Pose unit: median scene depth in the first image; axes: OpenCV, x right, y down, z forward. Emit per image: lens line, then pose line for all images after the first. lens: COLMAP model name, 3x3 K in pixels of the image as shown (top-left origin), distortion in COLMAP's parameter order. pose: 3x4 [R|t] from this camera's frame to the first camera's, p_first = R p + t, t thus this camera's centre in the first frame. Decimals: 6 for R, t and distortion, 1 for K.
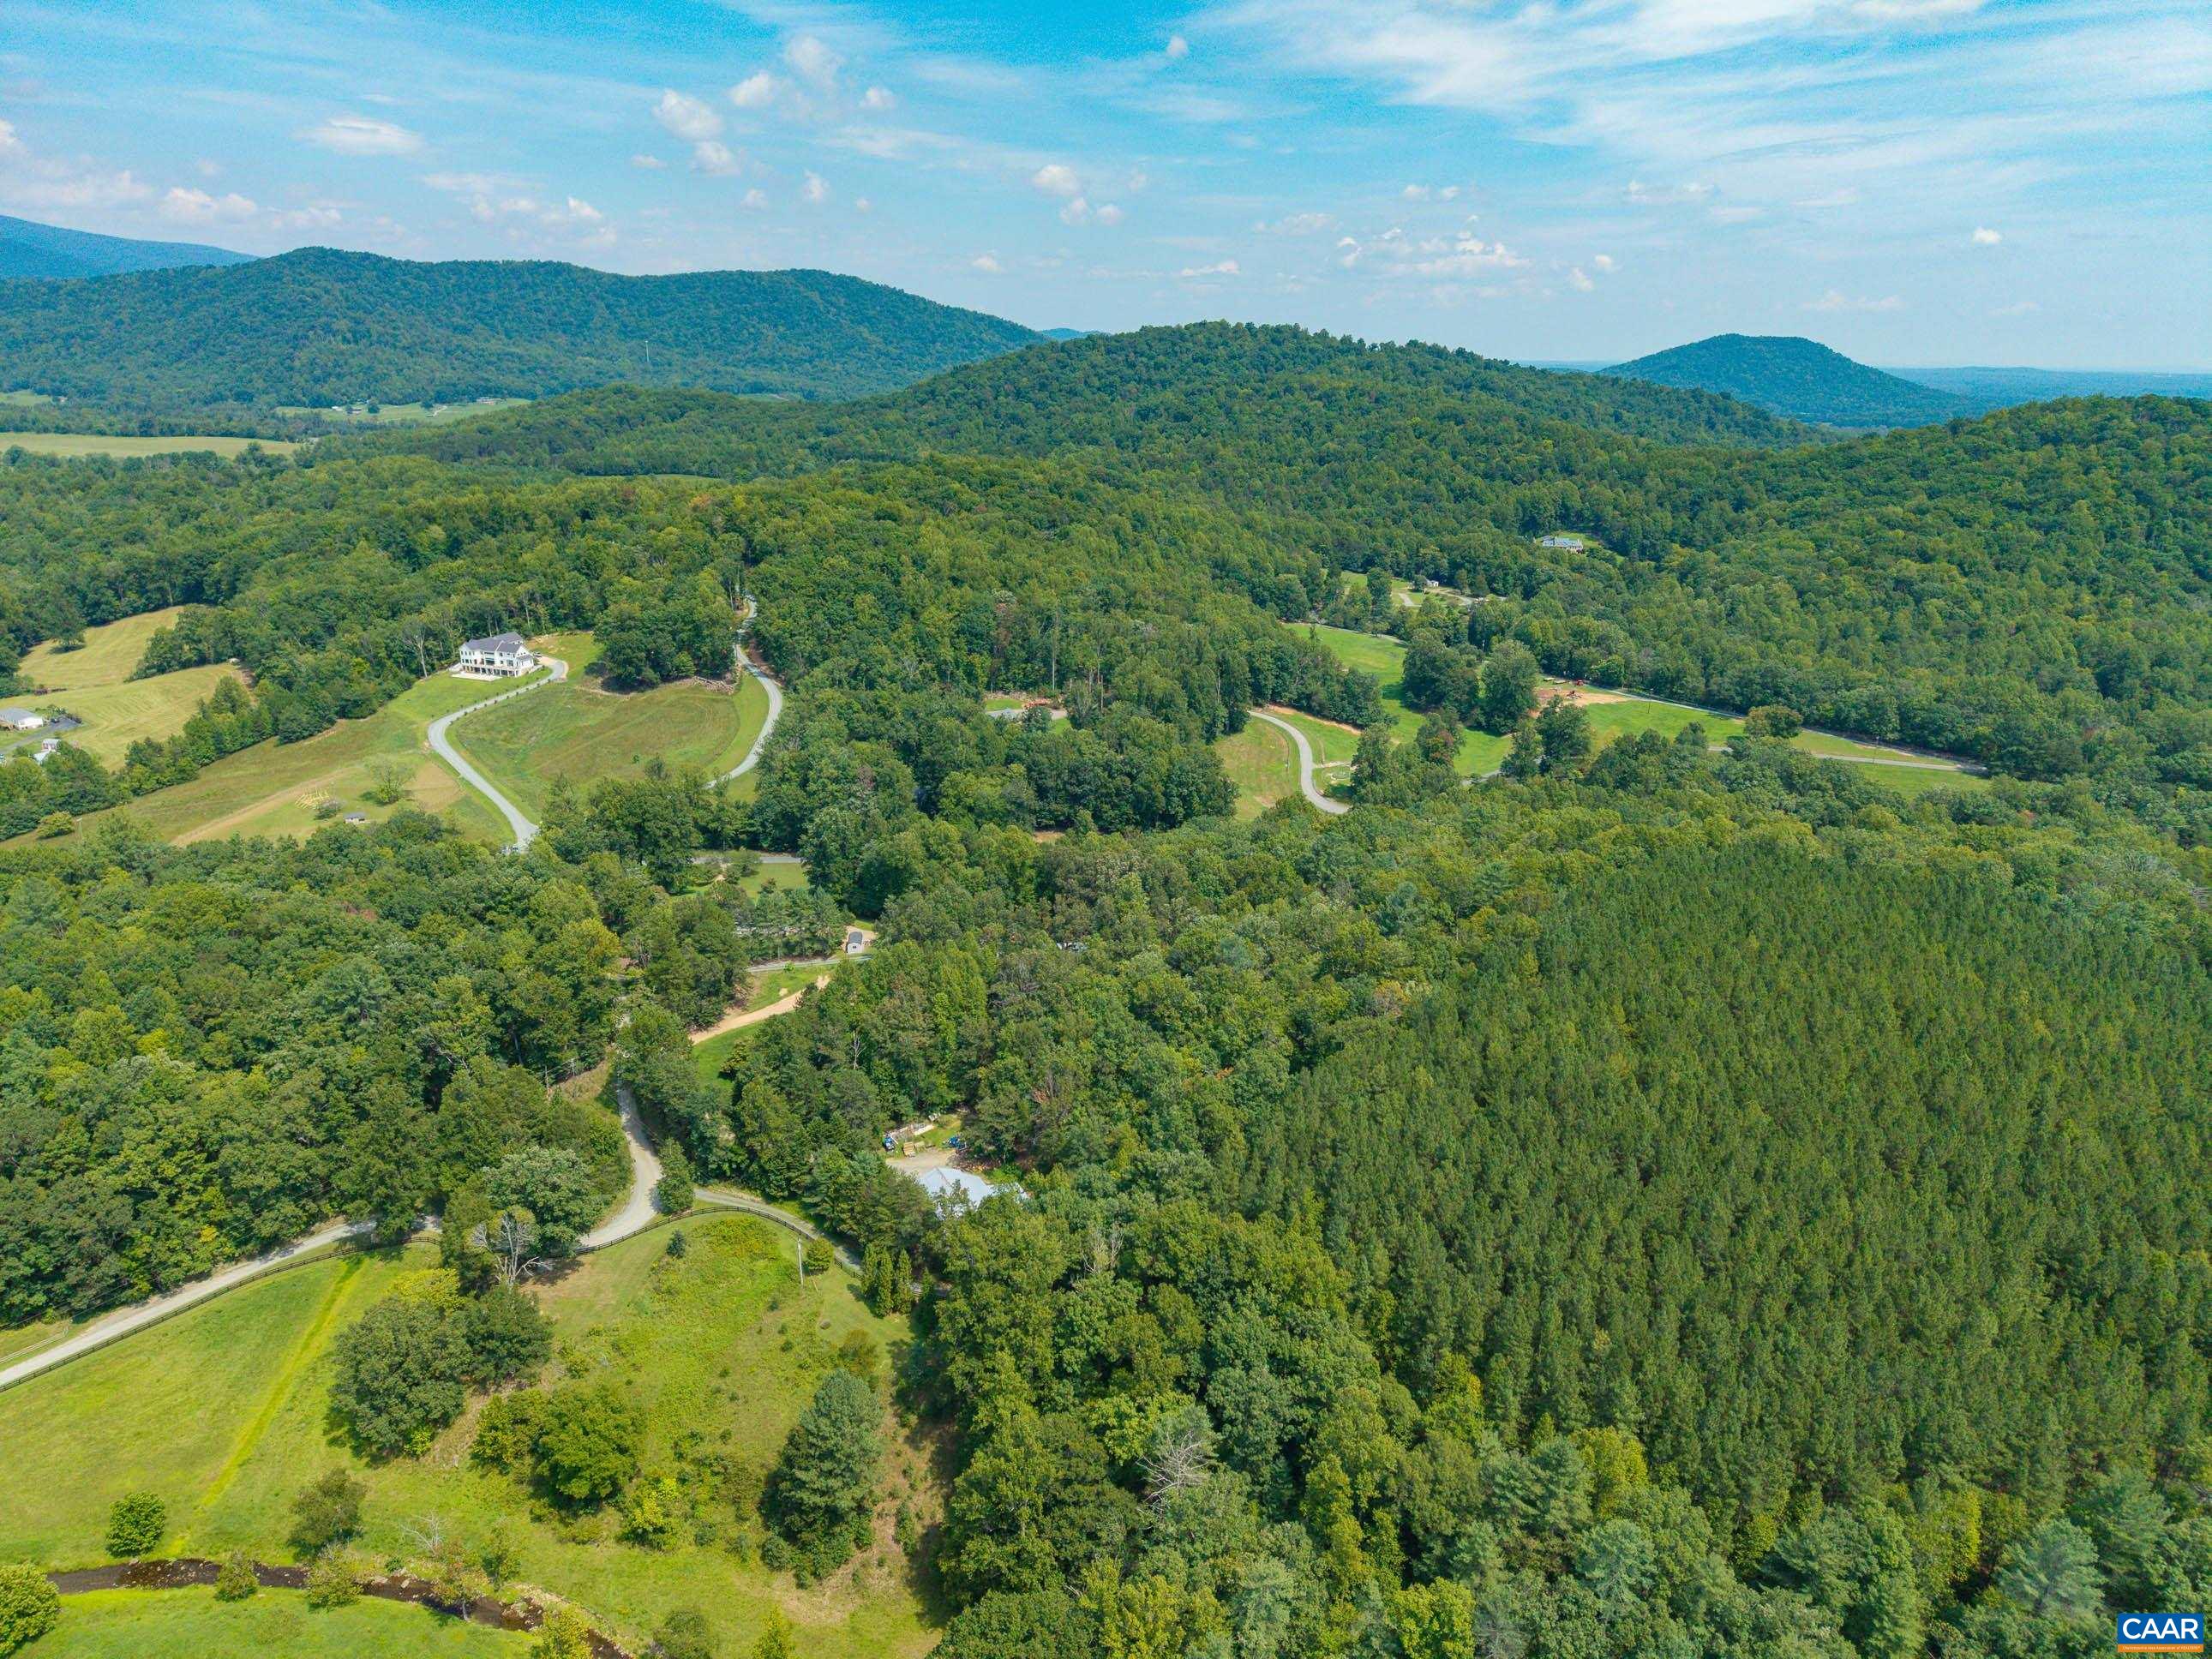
lens RADIAL K [[1487.1, 0, 1106.5], [0, 1487.1, 821.6], [0, 0, 1]] dist [0.020713, -0.018548]
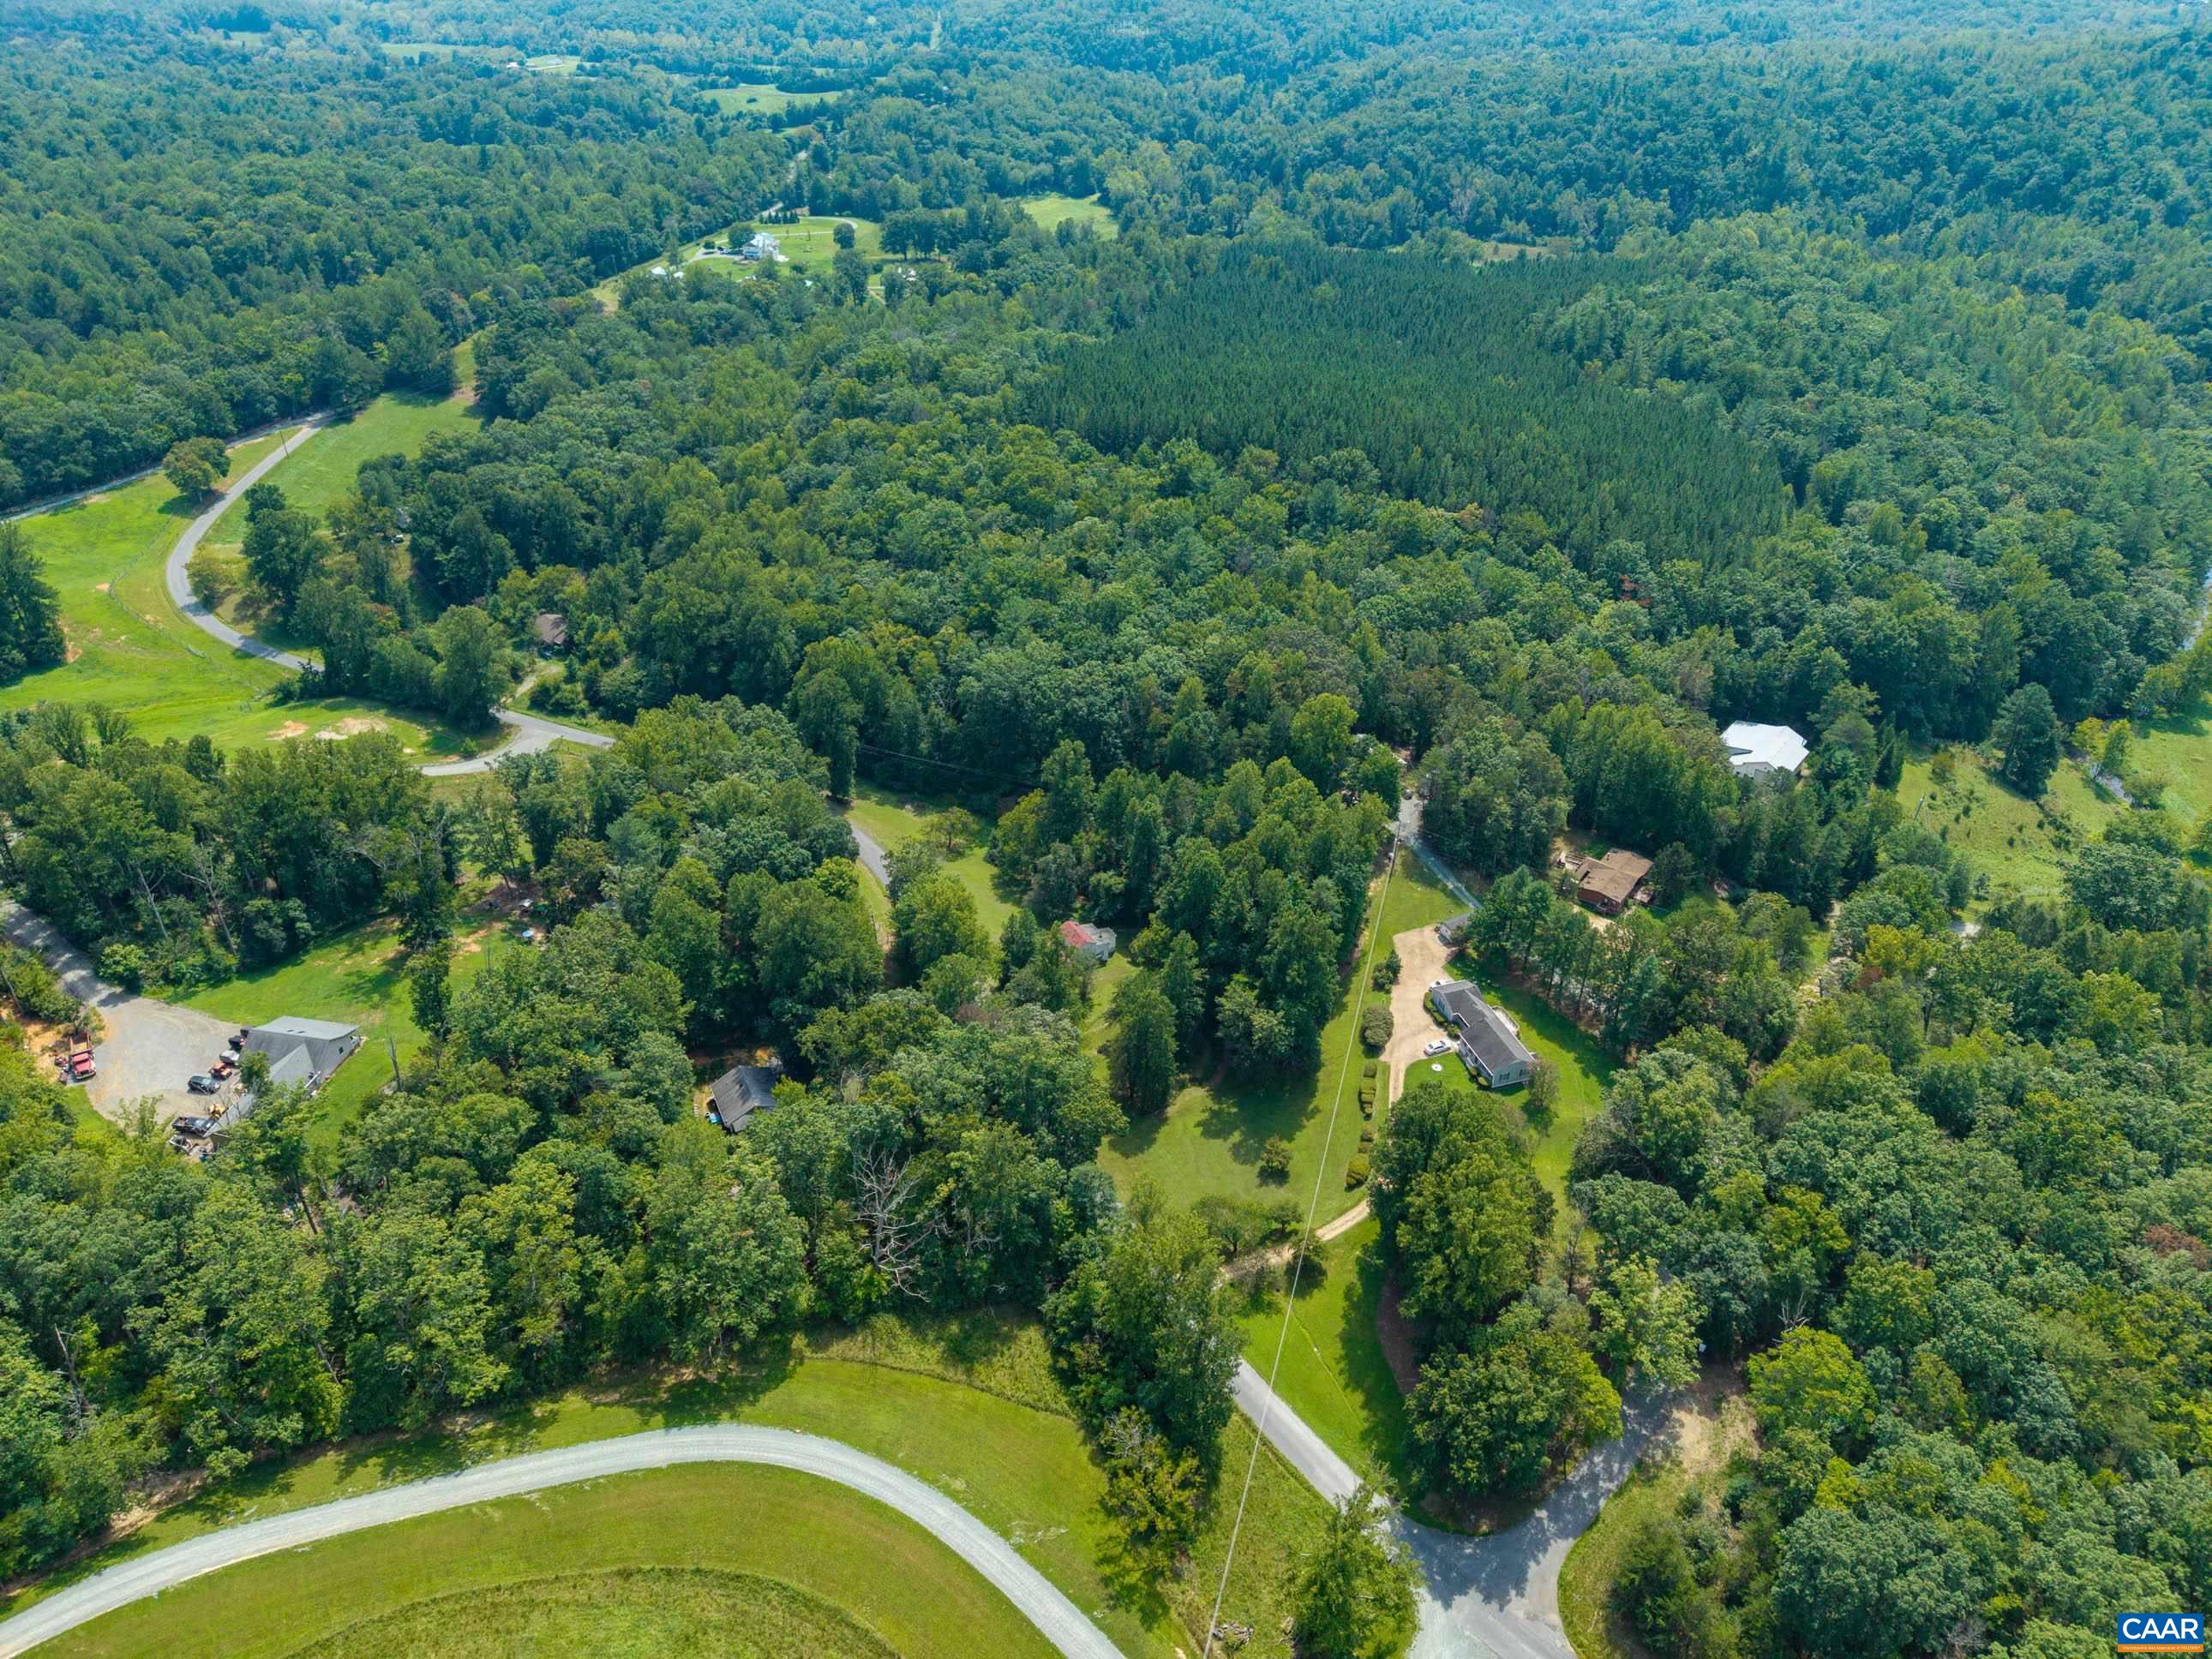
lens RADIAL K [[1487.1, 0, 1107.1], [0, 1487.1, 825.8], [0, 0, 1]] dist [0.020713, -0.018548]
pose [[-0.369356, -0.524371, 0.767210, -0.278613], [0.272668, 0.728098, 0.628909, -0.198879], [-0.888385, 0.441485, -0.125948, 0.540344]]
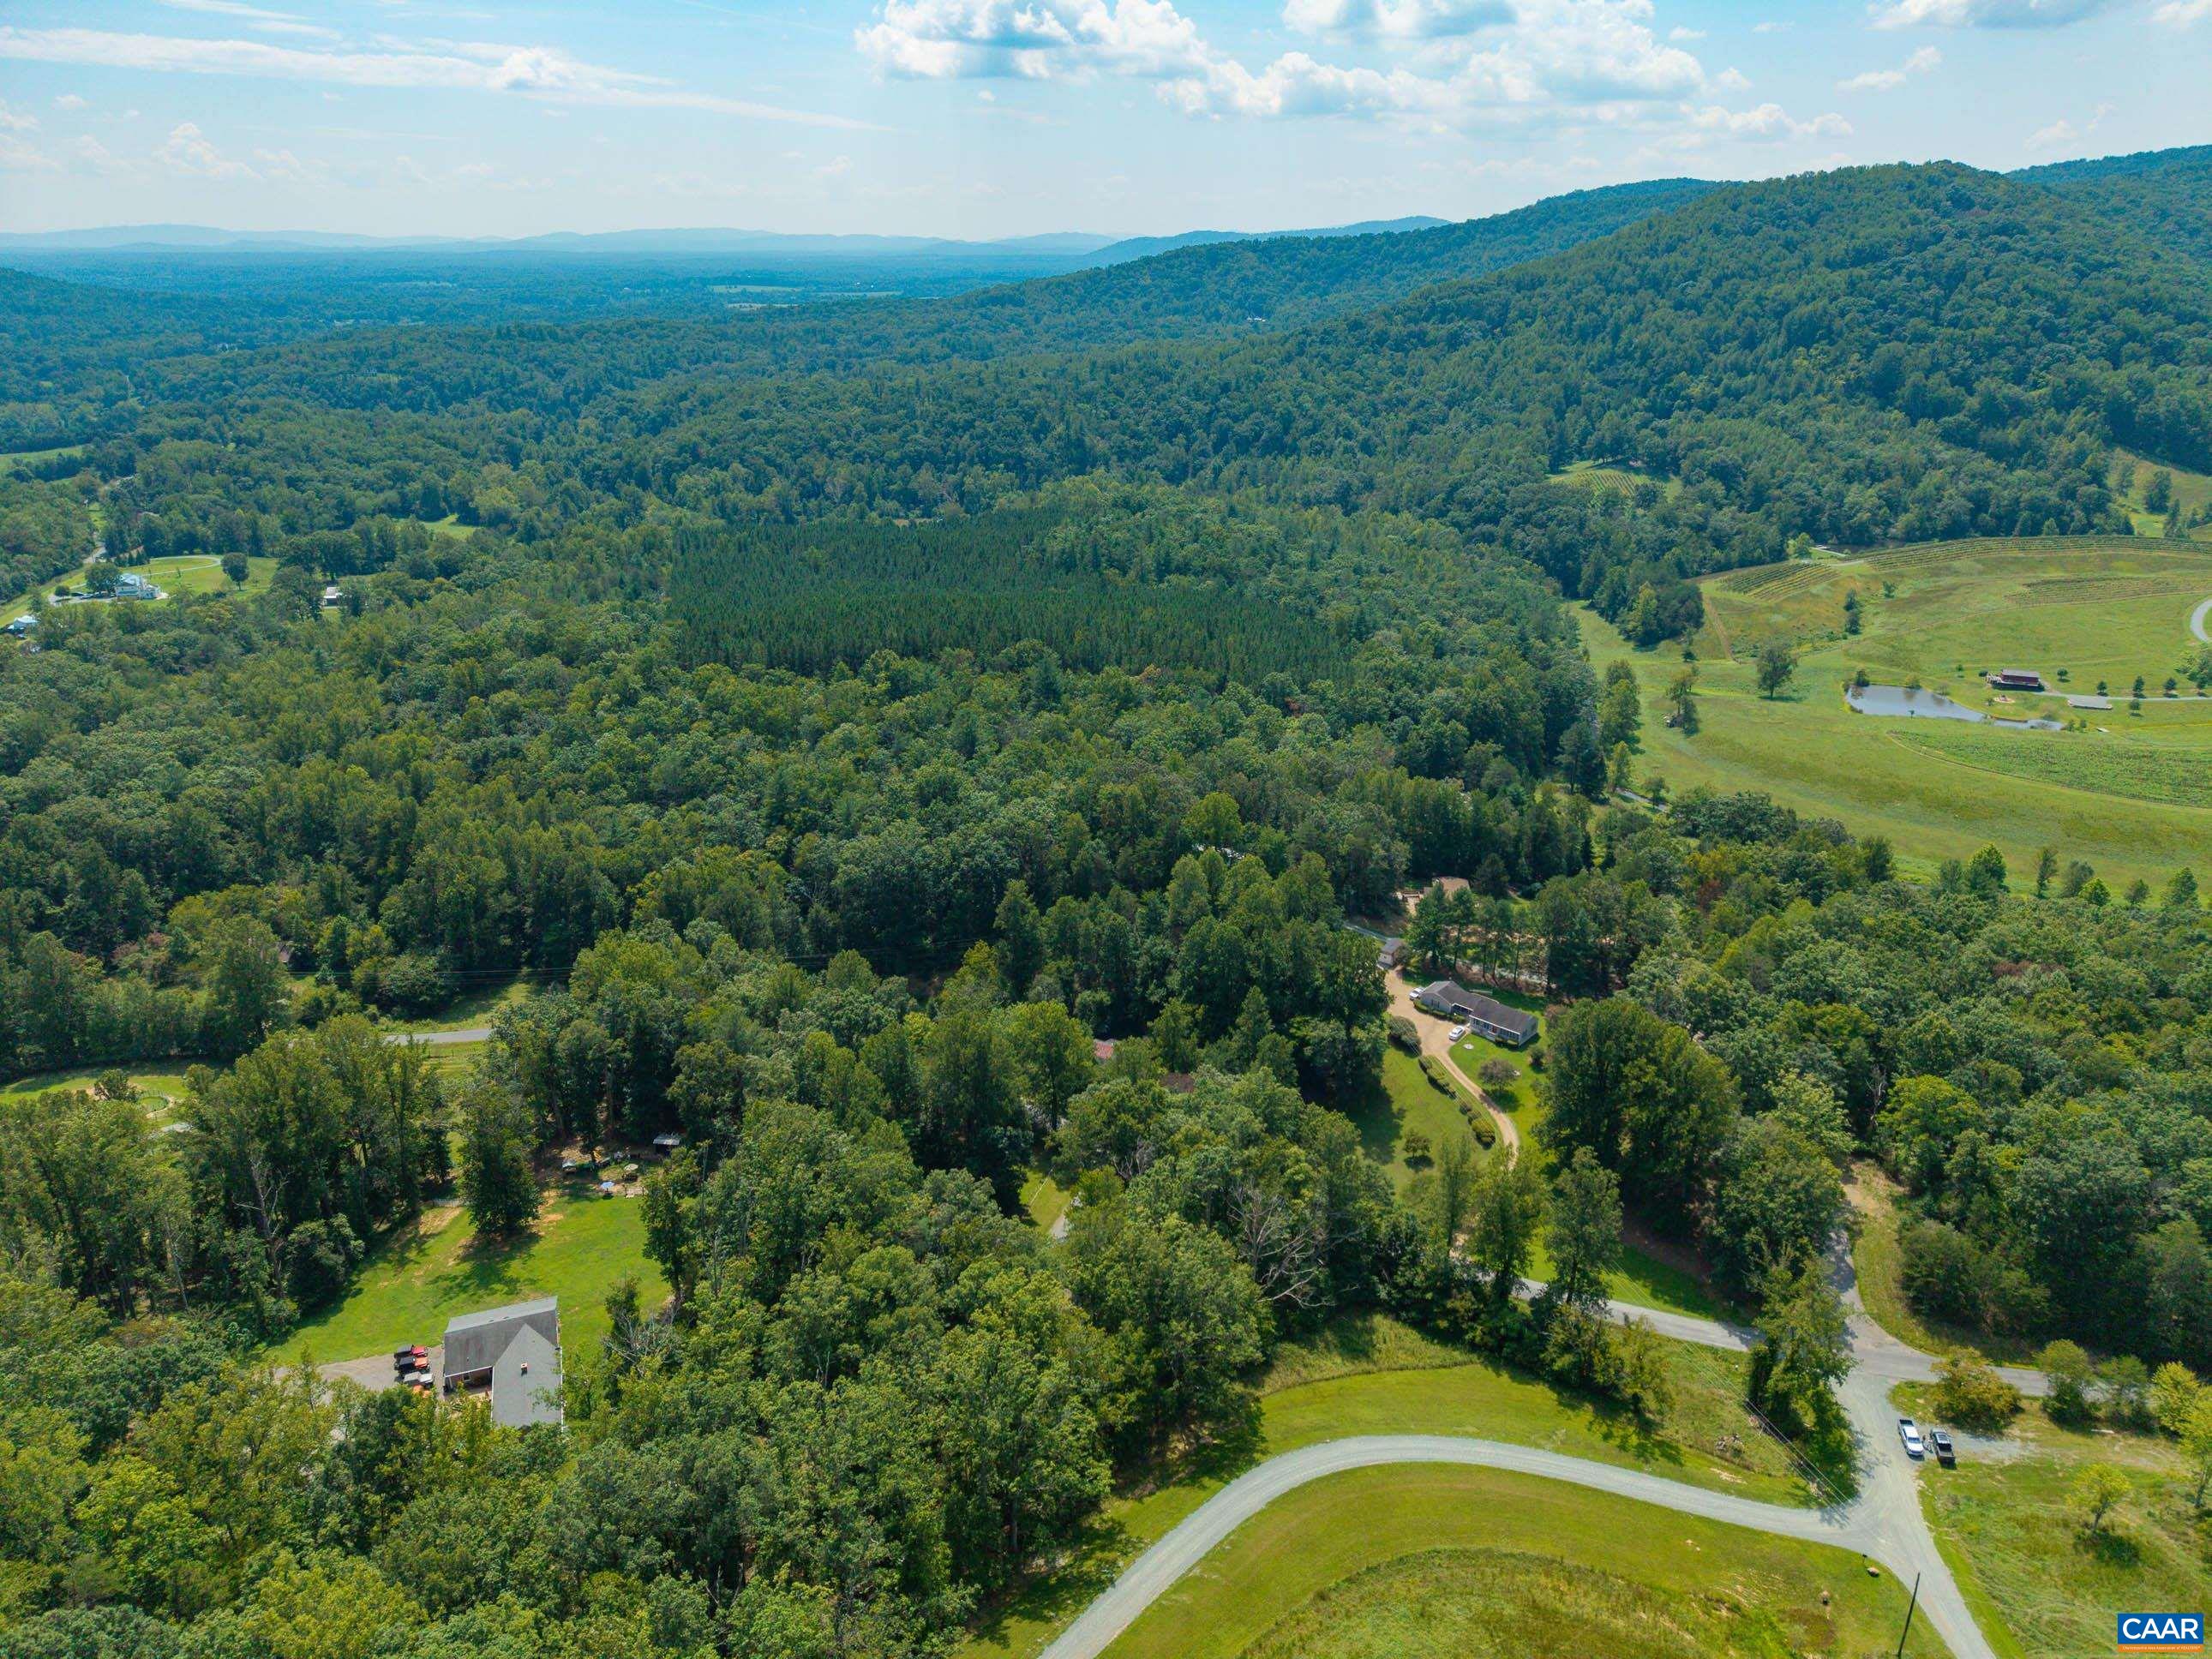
lens RADIAL K [[1487.1, 0, 1108.5], [0, 1487.1, 828.6], [0, 0, 1]] dist [0.020713, -0.018548]
pose [[-0.786889, -0.244756, 0.566481, -0.221506], [0.172545, 0.794100, 0.582781, -0.215899], [-0.592481, 0.556327, -0.582637, 0.683126]]
